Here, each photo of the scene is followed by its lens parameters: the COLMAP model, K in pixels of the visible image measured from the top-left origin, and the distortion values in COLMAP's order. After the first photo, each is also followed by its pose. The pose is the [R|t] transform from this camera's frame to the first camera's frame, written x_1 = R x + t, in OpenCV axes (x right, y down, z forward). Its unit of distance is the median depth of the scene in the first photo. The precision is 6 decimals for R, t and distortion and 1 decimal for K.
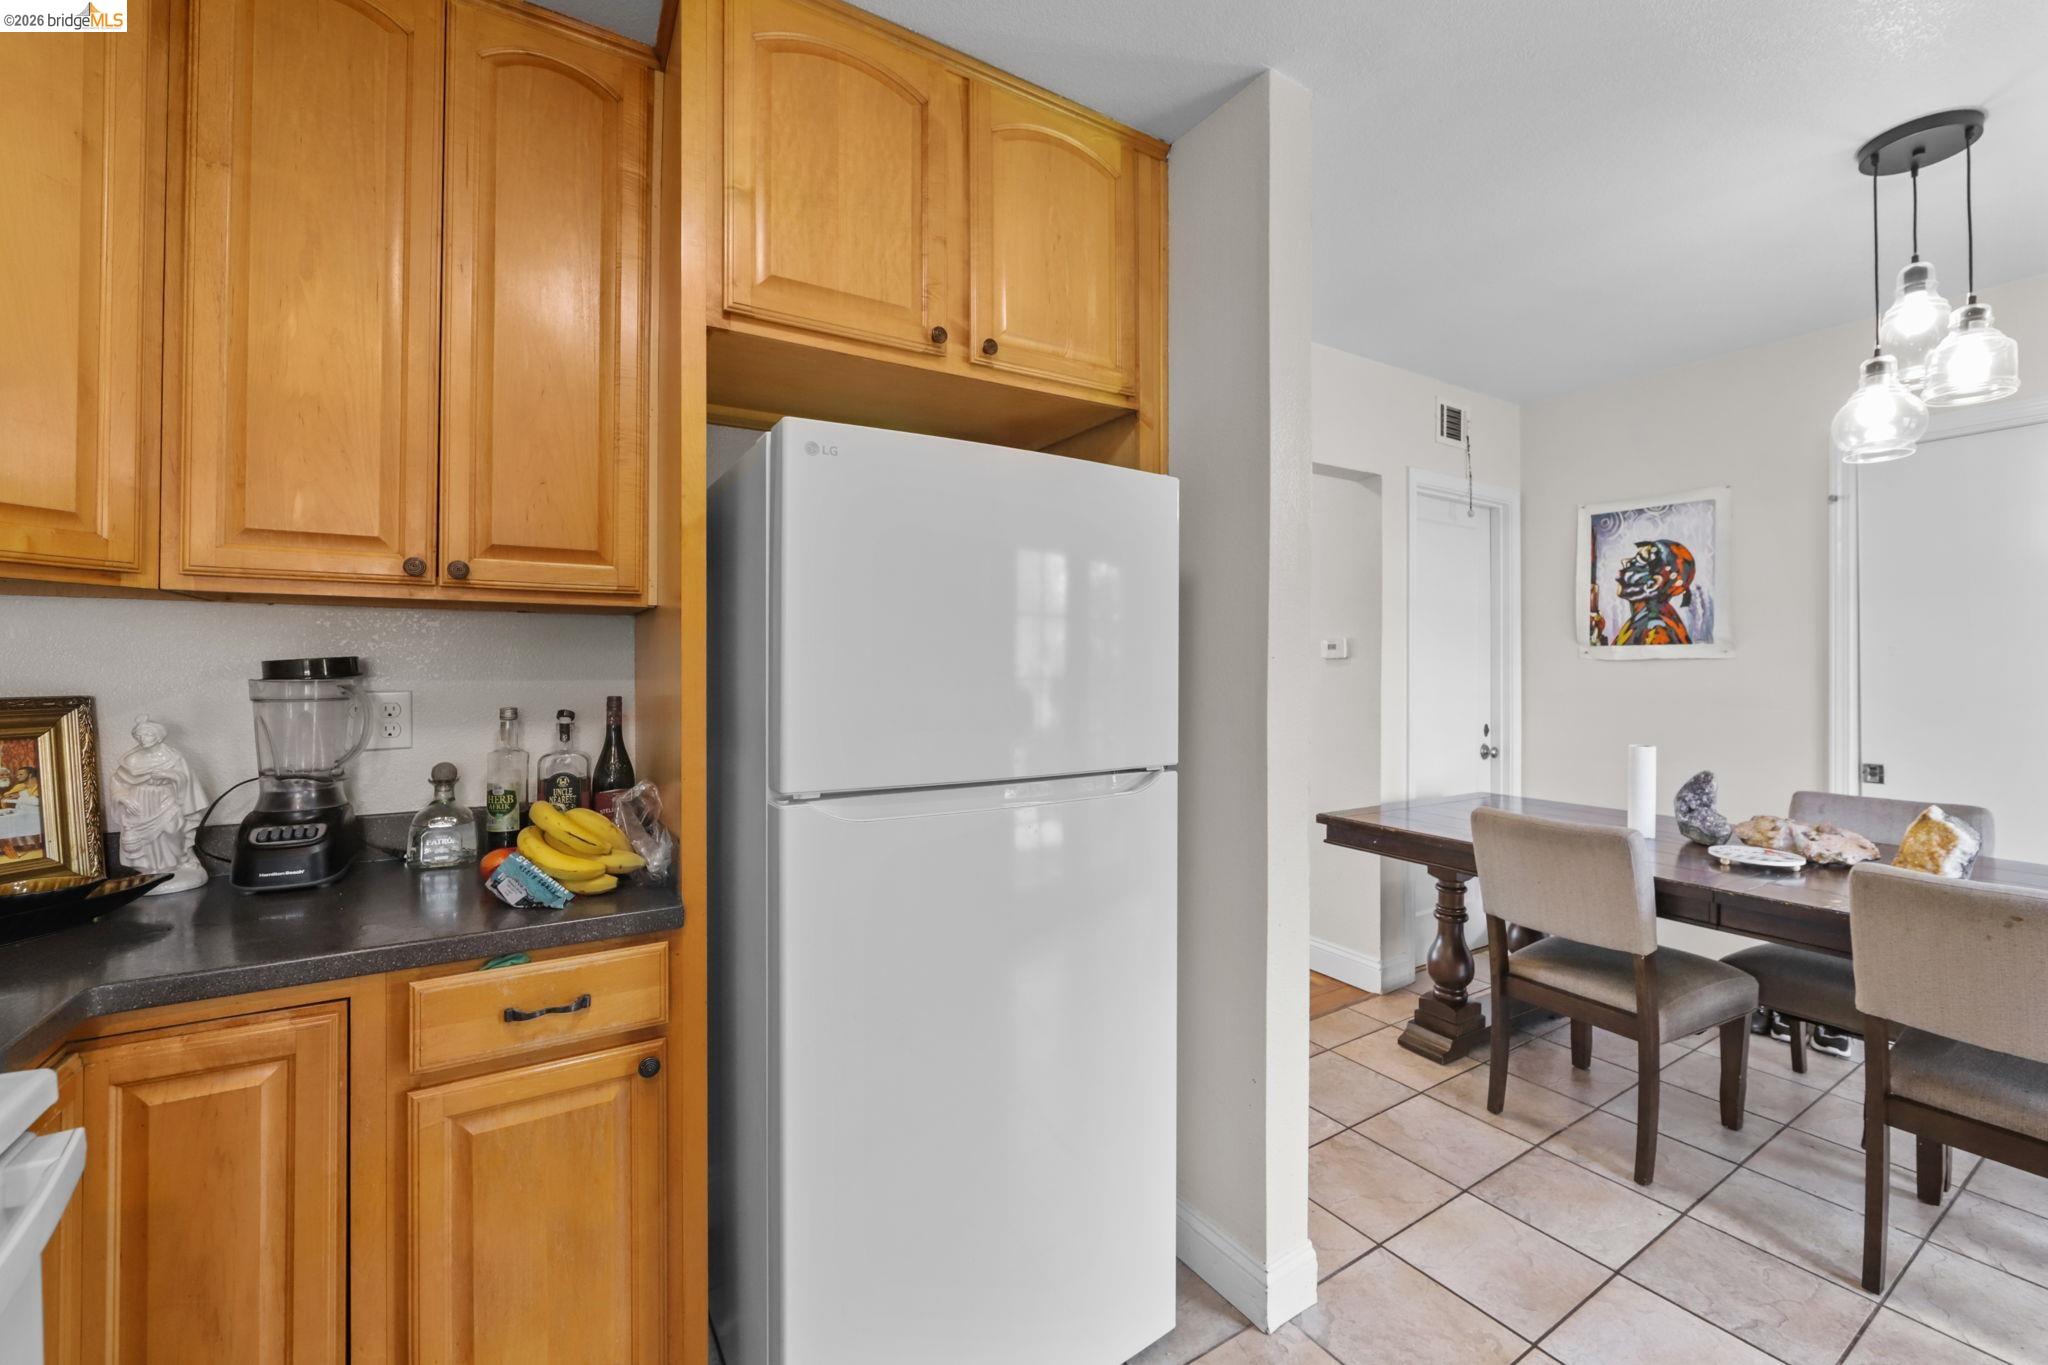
lens RADIAL K [[831.5, 0, 1029.0], [0, 831.5, 662.0], [0, 0, 1]] dist [-0.010910, 0.000240]
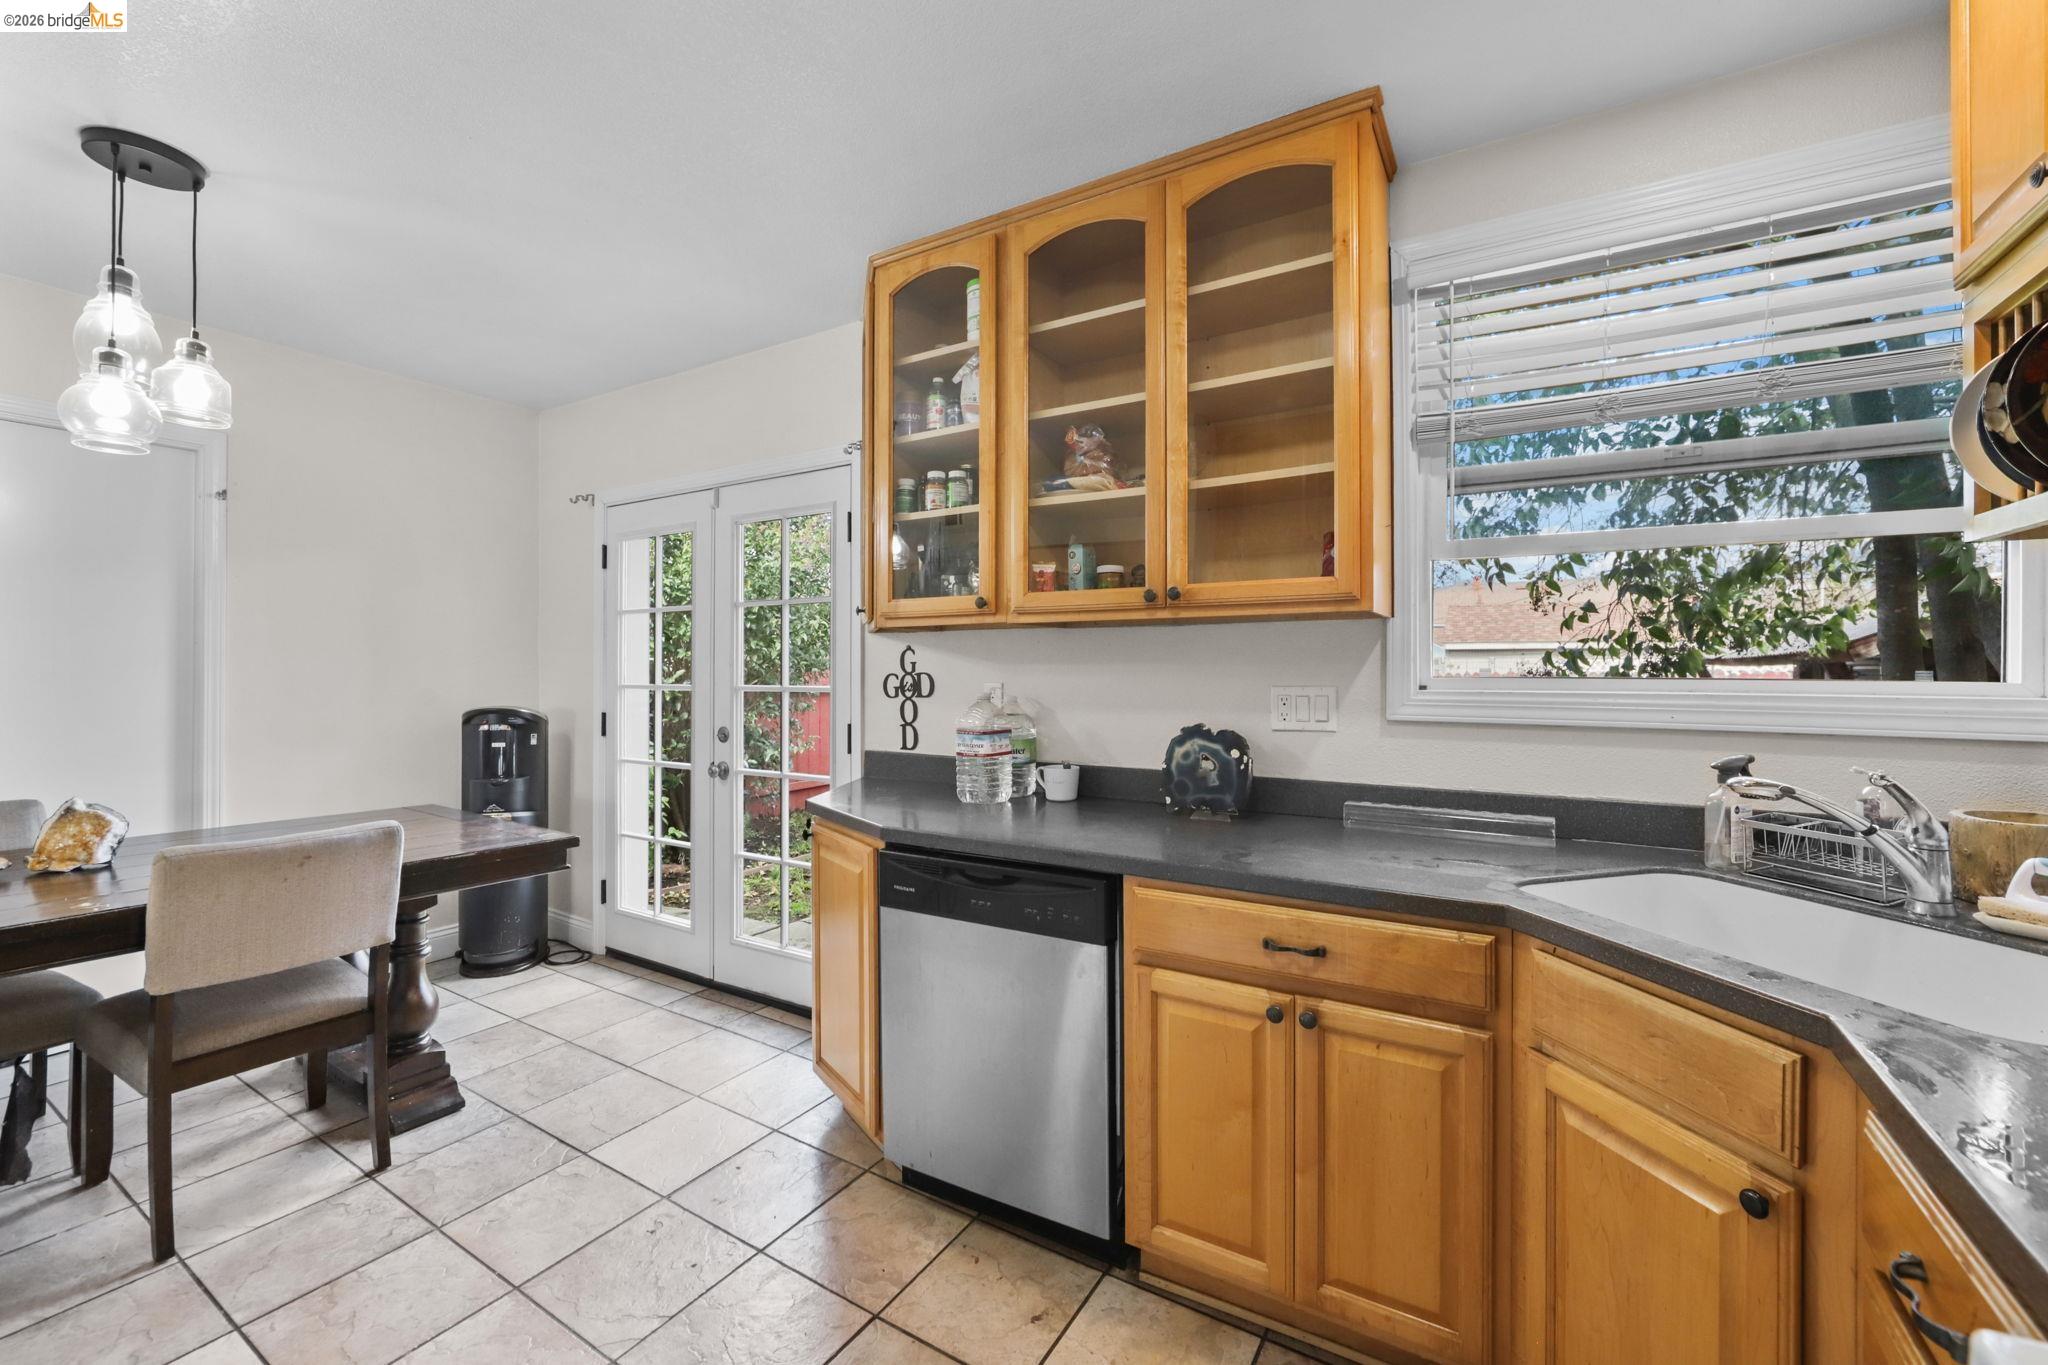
lens RADIAL K [[810.7, 0, 1044.4], [0, 810.7, 670.2], [0, 0, 1]] dist [-0.013230, 0.000384]
pose [[-0.457517, -0.001416, 0.889200, -0.184925], [-0.012544, 0.999910, -0.004861, 0.005366], [-0.889112, -0.013378, -0.457493, 0.232998]]
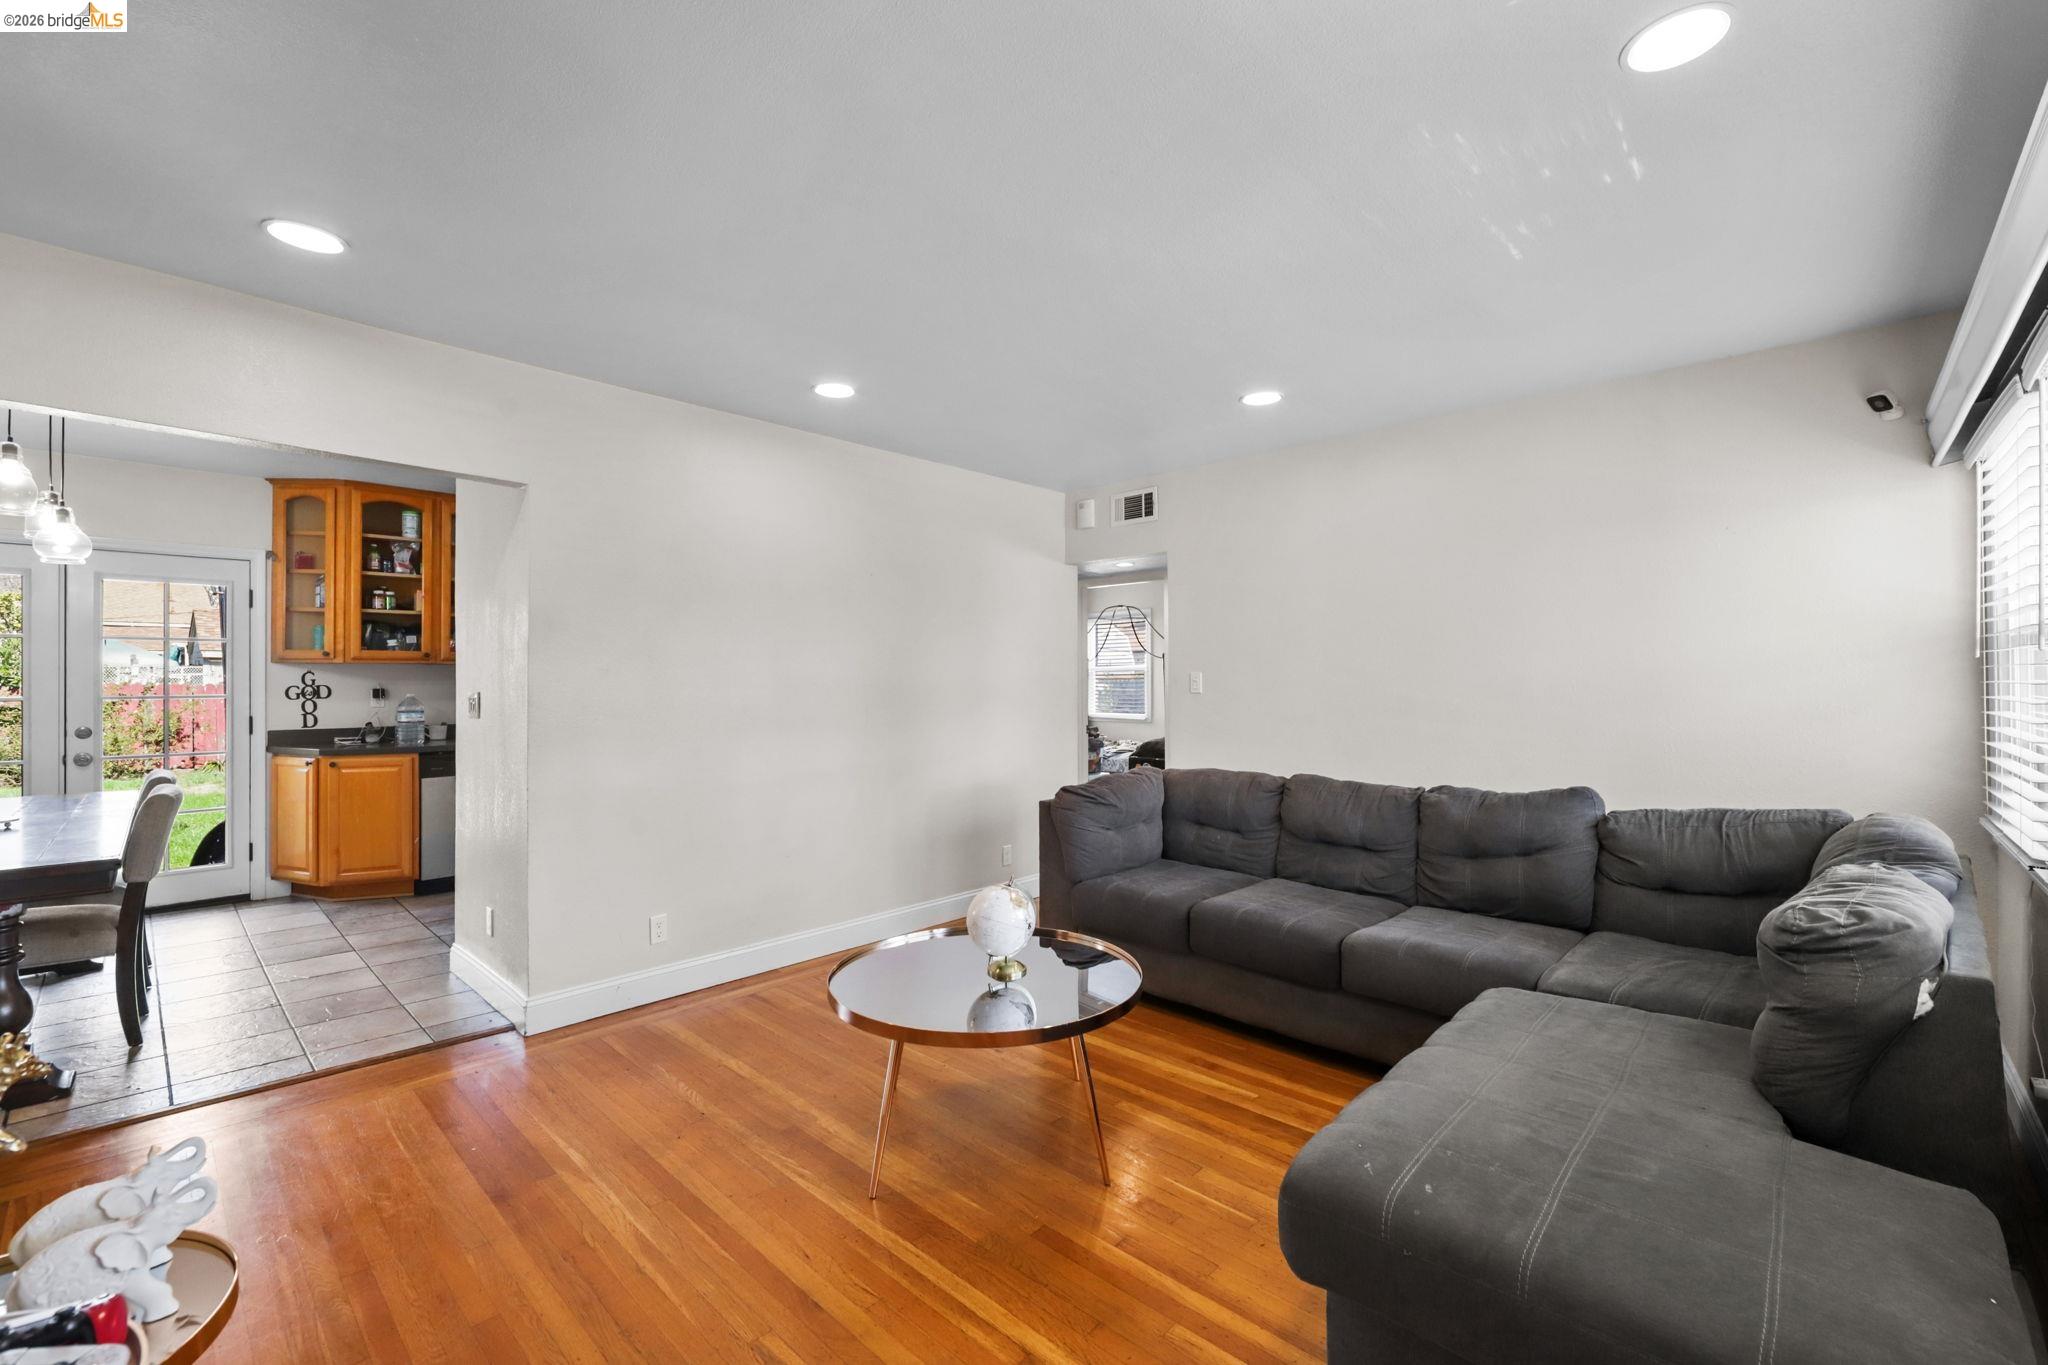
lens RADIAL K [[873.6, 0, 1023.9], [0, 873.6, 671.9], [0, 0, 1]] dist [-0.001970, 0.000074]
pose [[-0.970408, -0.001923, -0.241463, -0.284487], [0.001625, 0.999894, -0.014493, 0.006268], [0.241465, -0.014457, -0.970302, 1.841203]]
